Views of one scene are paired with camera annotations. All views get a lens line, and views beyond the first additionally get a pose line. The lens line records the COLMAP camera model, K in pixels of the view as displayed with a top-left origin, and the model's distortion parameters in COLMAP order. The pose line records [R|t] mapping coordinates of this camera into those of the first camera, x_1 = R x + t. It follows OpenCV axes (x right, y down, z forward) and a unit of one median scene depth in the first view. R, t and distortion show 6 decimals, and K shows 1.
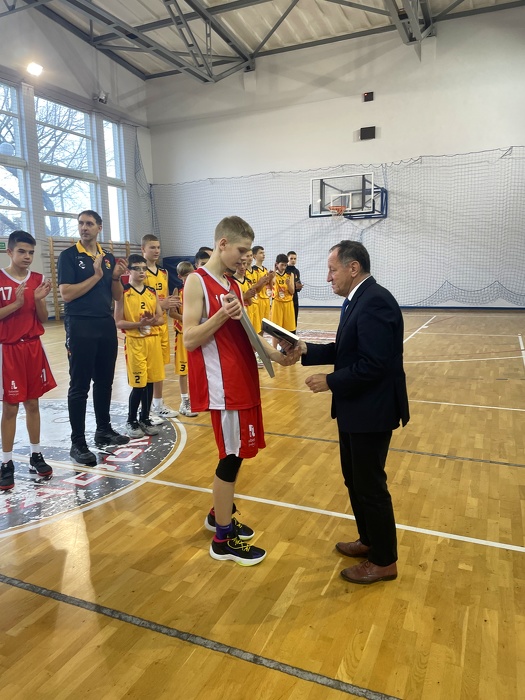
lens RADIAL K [[528.5, 0, 259.2], [0, 528.5, 345.5], [0, 0, 1]] dist [0.083034, -0.097571]
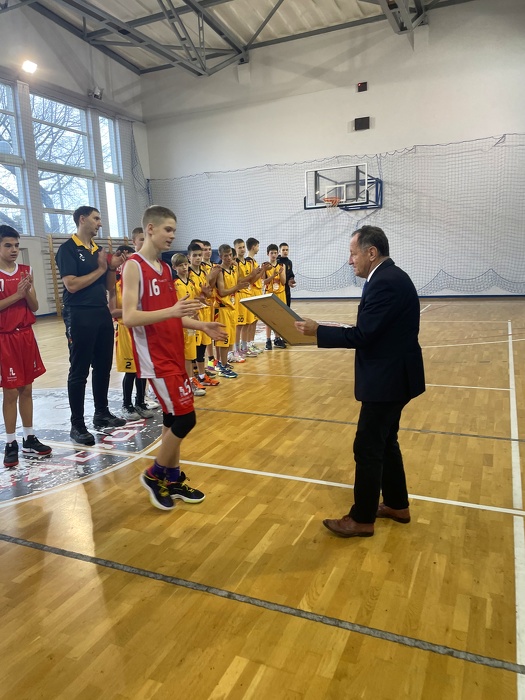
lens RADIAL K [[527.3, 0, 259.4], [0, 527.3, 353.6], [0, 0, 1]] dist [0.086684, -0.102107]
pose [[0.999809, -0.018500, -0.006339, 0.010019], [0.018660, 0.999486, 0.026056, 0.005285], [0.005853, -0.026169, 0.999640, -0.017520]]
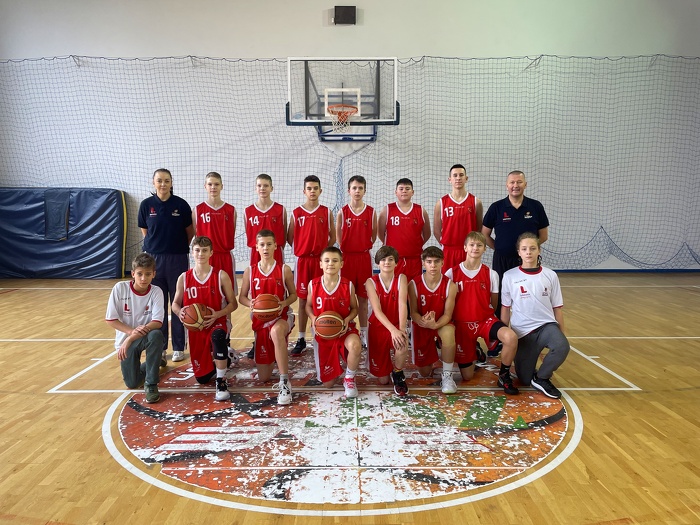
lens RADIAL K [[528.5, 0, 347.0], [0, 528.5, 253.6], [0, 0, 1]] dist [0.083034, -0.097571]
pose [[0.912742, -0.015438, 0.408244, -0.081357], [0.045785, 0.996856, -0.064669, -0.063009], [-0.405962, 0.077717, 0.910579, 0.463327]]
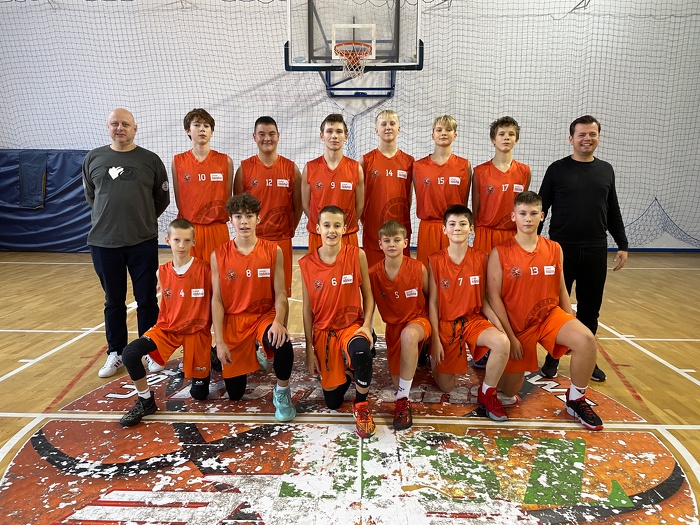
lens RADIAL K [[527.3, 0, 342.7], [0, 527.3, 265.4], [0, 0, 1]] dist [0.086684, -0.102107]
pose [[0.926238, -0.032558, 0.375531, -0.042033], [0.033310, 0.999435, 0.004492, -0.067889], [-0.375465, 0.008348, 0.926799, 0.542599]]
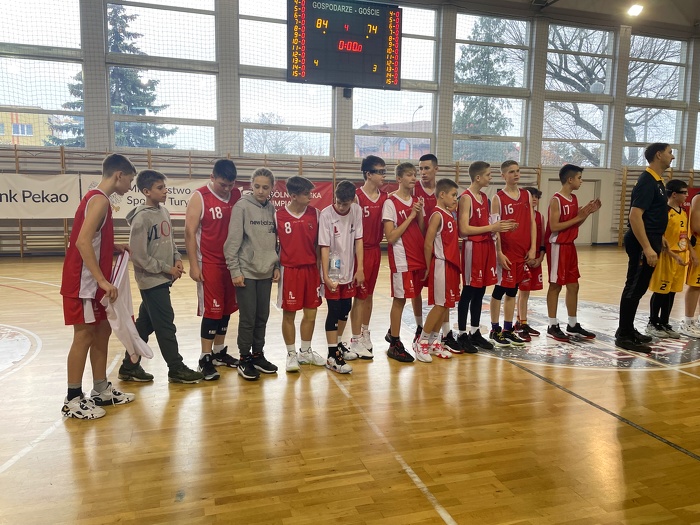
lens RADIAL K [[528.5, 0, 347.0], [0, 528.5, 253.6], [0, 0, 1]] dist [0.083034, -0.097571]
pose [[0.665620, 0.109948, -0.738147, 0.040697], [-0.139382, 0.989999, 0.021774, 0.018700], [0.733159, 0.088391, 0.674288, -0.091705]]
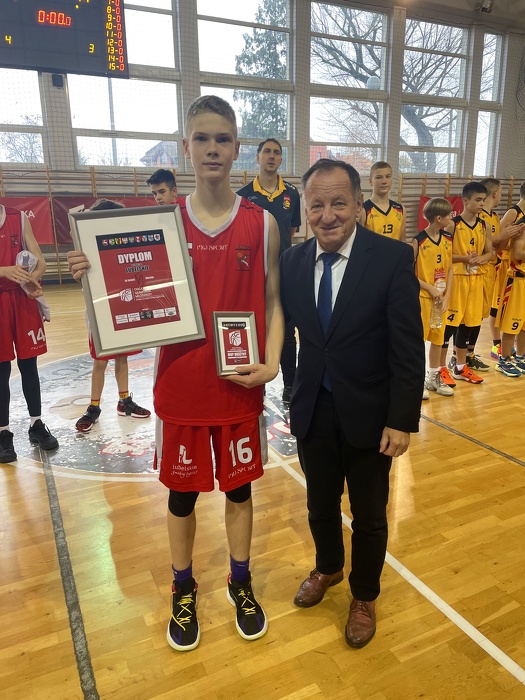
lens RADIAL K [[528.5, 0, 259.2], [0, 528.5, 345.5], [0, 0, 1]] dist [0.083034, -0.097571]
pose [[0.768556, 0.170383, -0.616677, 0.061272], [-0.102398, 0.984220, 0.144314, -0.011848], [0.631534, -0.047766, 0.773875, 0.083905]]
